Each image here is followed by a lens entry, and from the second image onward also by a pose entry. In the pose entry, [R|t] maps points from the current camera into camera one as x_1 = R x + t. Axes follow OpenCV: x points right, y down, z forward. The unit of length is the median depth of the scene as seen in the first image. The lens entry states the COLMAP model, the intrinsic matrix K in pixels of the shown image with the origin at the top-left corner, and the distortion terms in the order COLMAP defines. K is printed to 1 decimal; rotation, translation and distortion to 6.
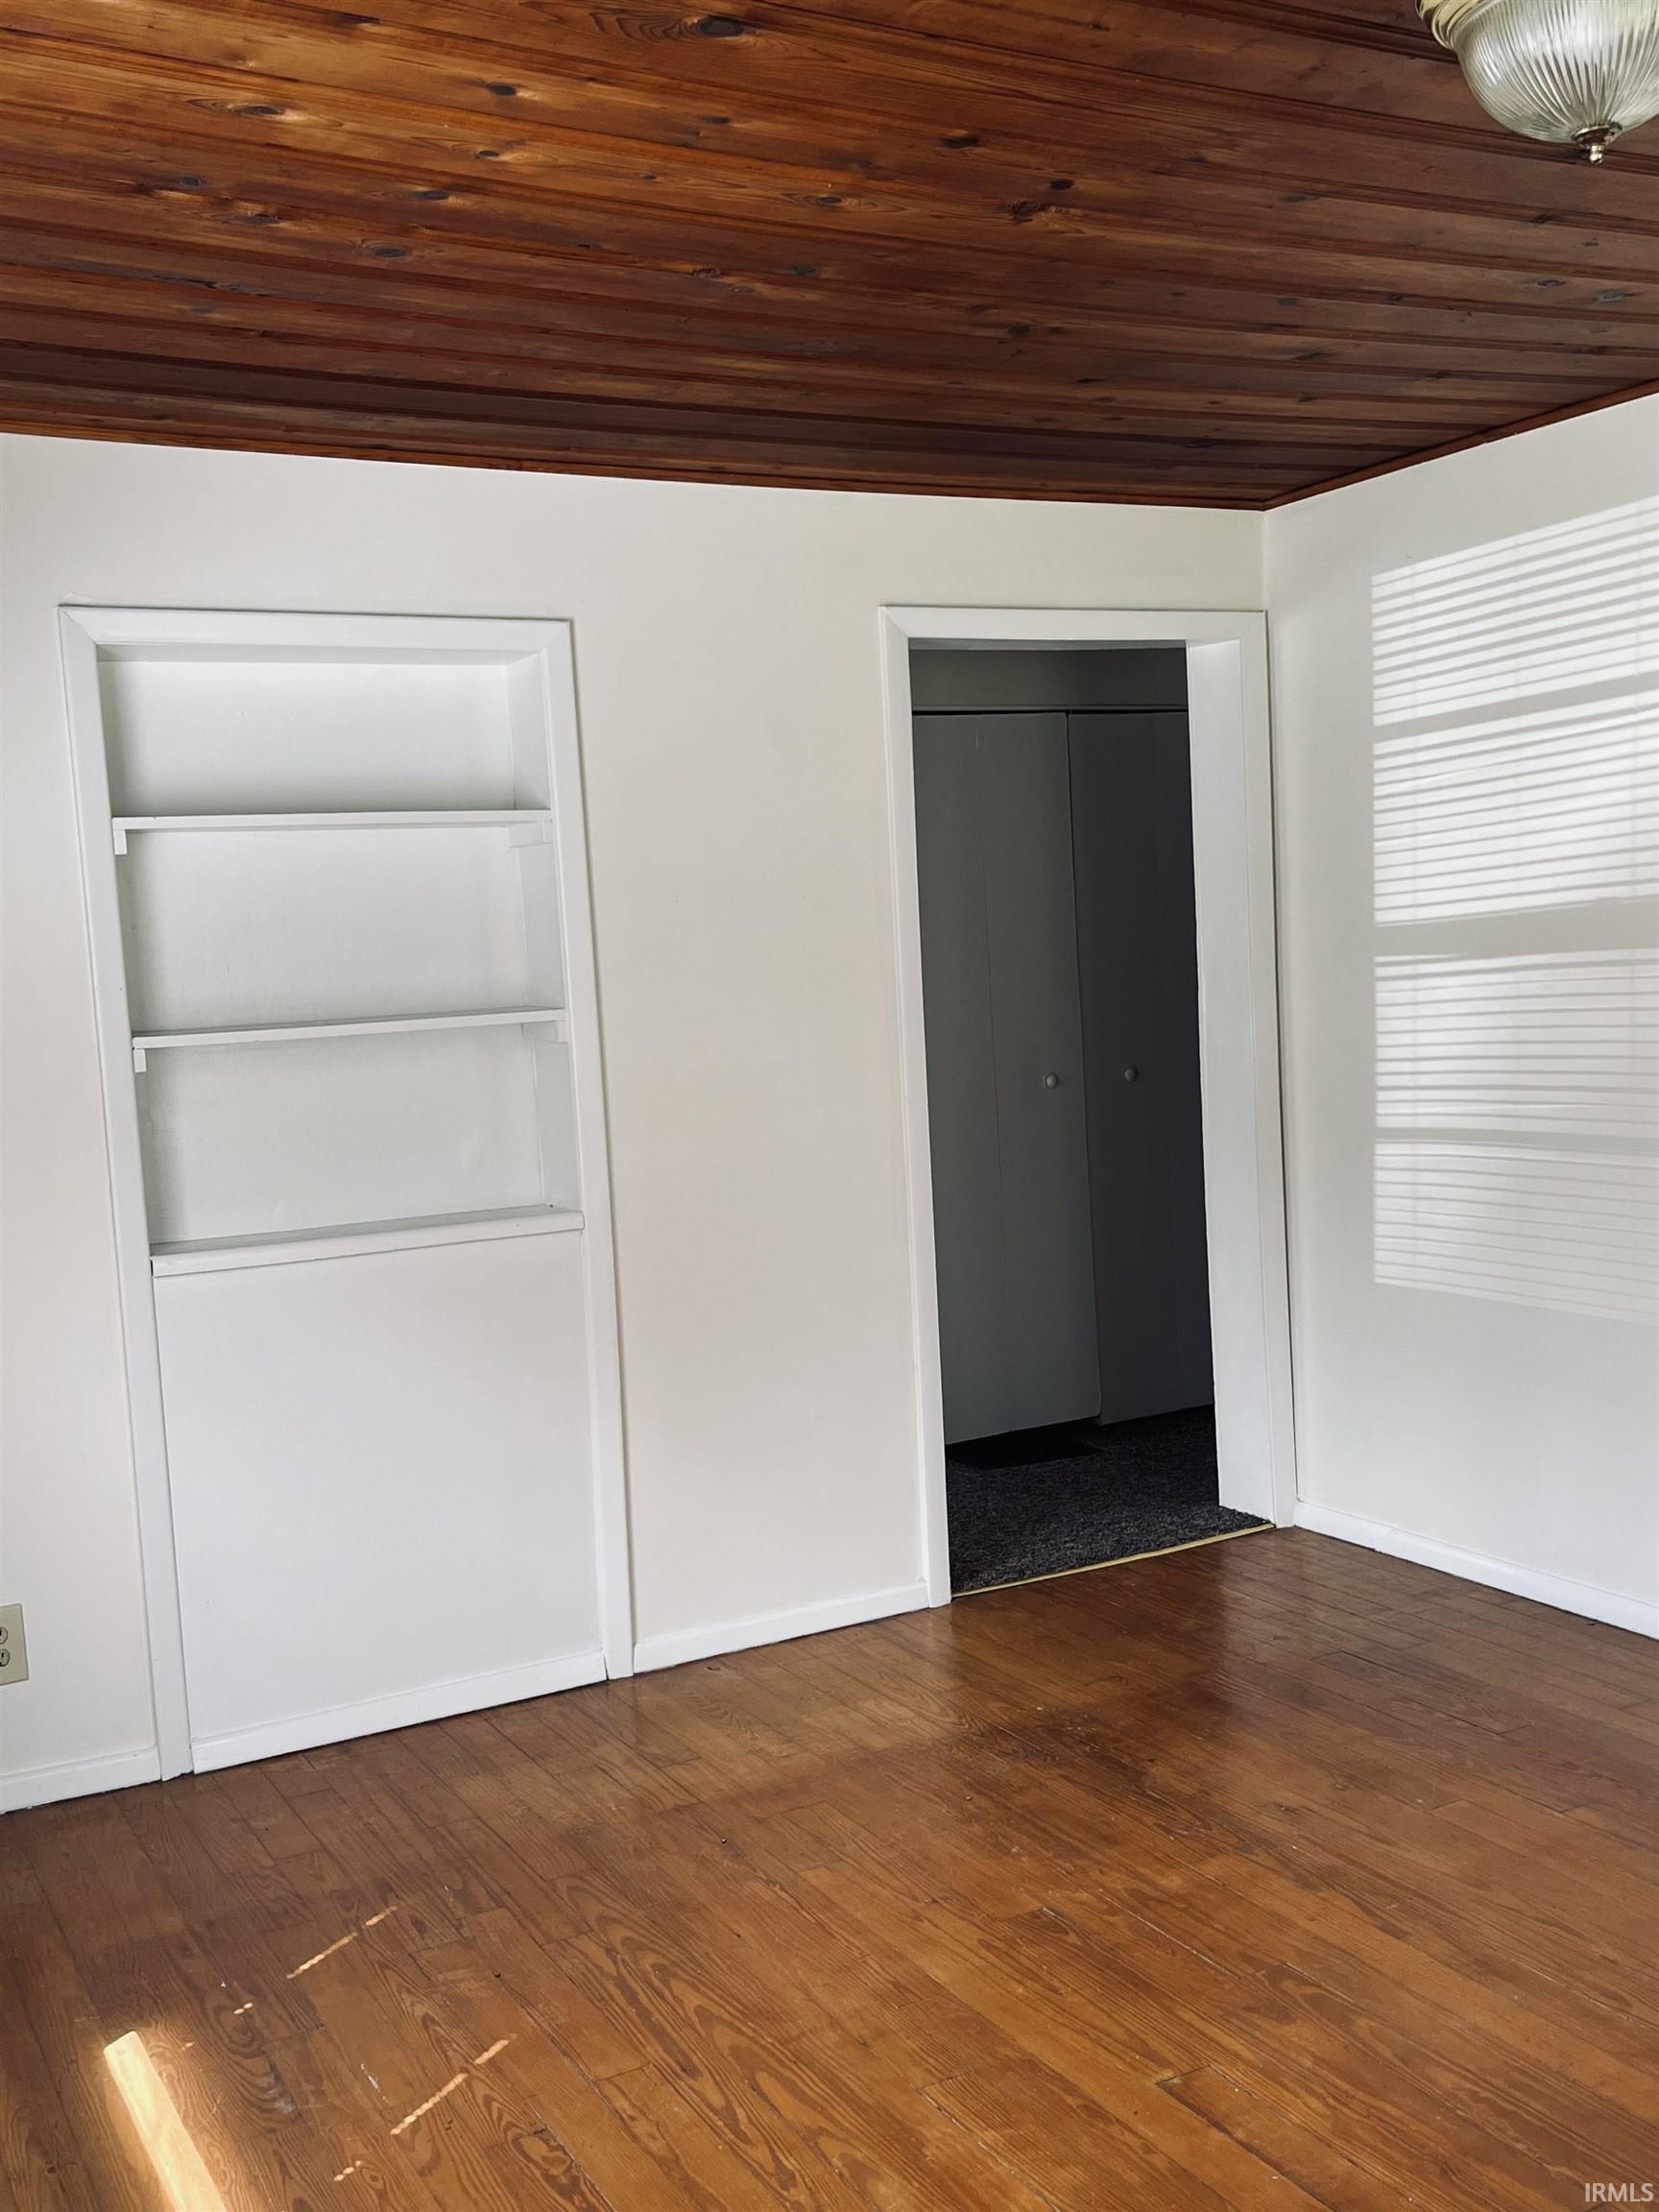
lens RADIAL K [[2271.4, 0, 838.3], [0, 2271.4, 1115.7], [0, 0, 1]] dist [0.046717, 0.000000]
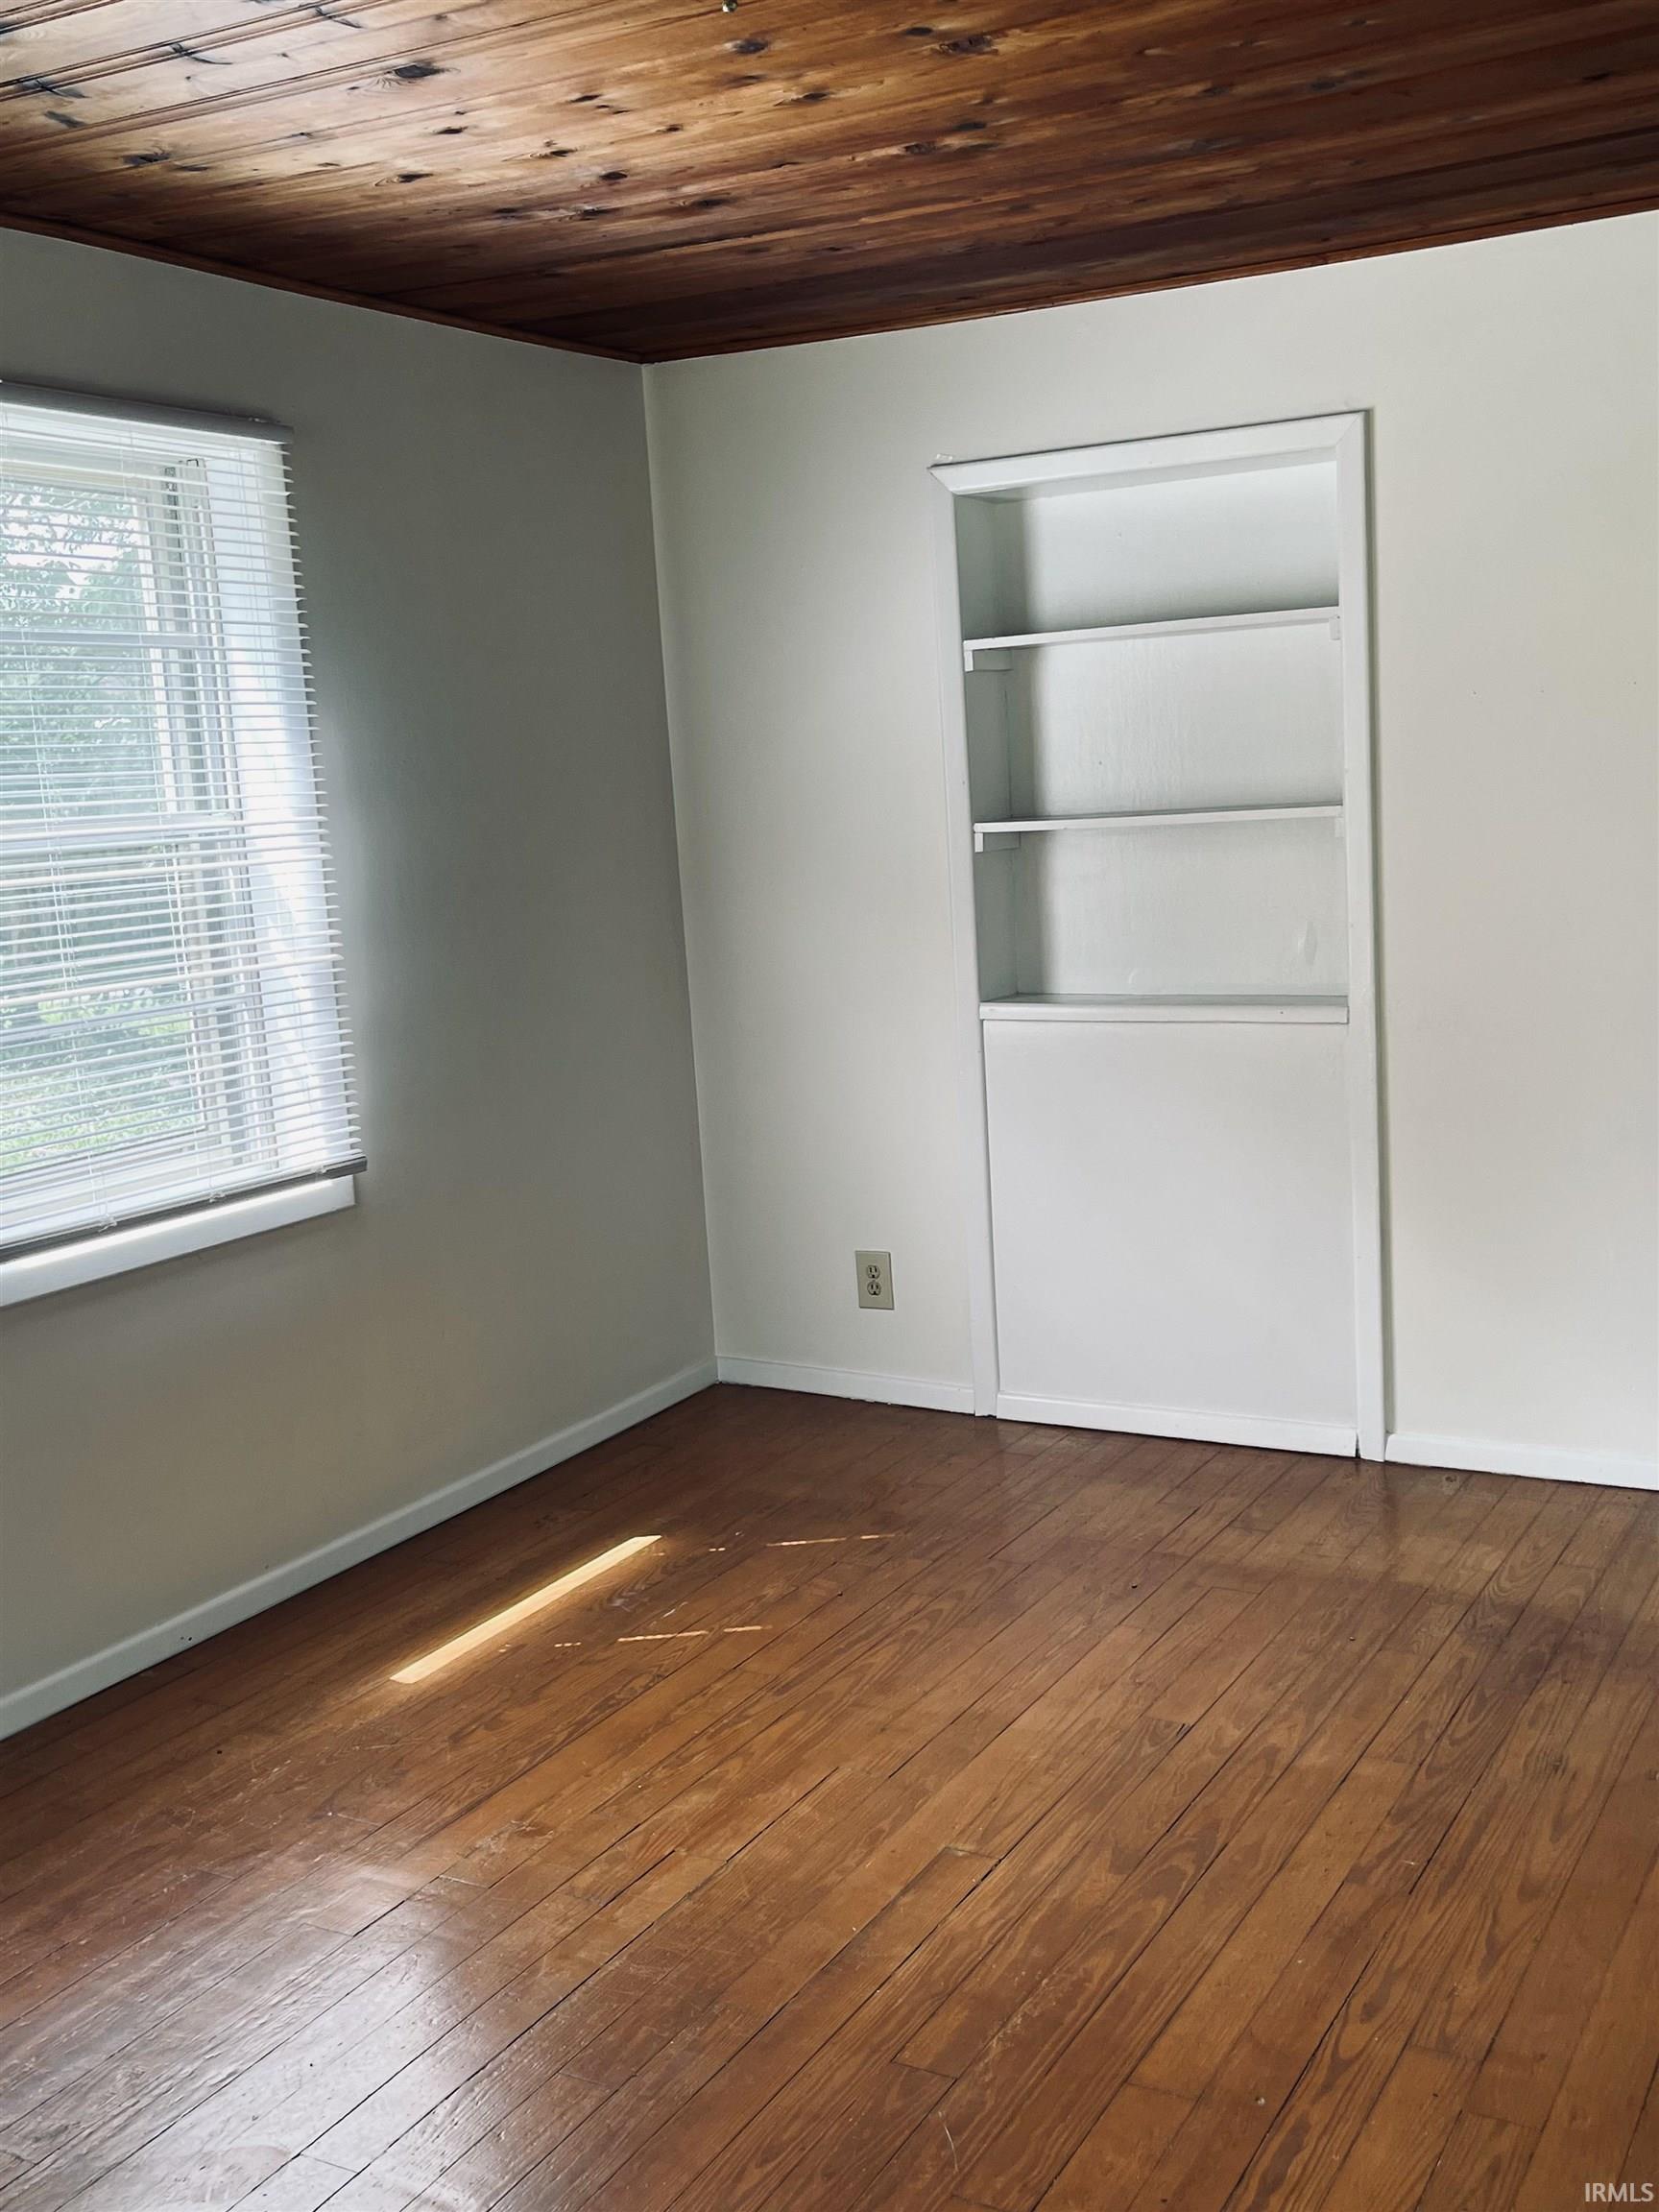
lens RADIAL K [[2271.4, 0, 836.9], [0, 2271.4, 1097.6], [0, 0, 1]] dist [0.046717, 0.000000]
pose [[0.515324, 0.143995, -0.844812, 0.723586], [-0.047318, 0.989060, 0.139719, -0.054992], [0.855688, -0.032026, 0.516500, 0.308586]]
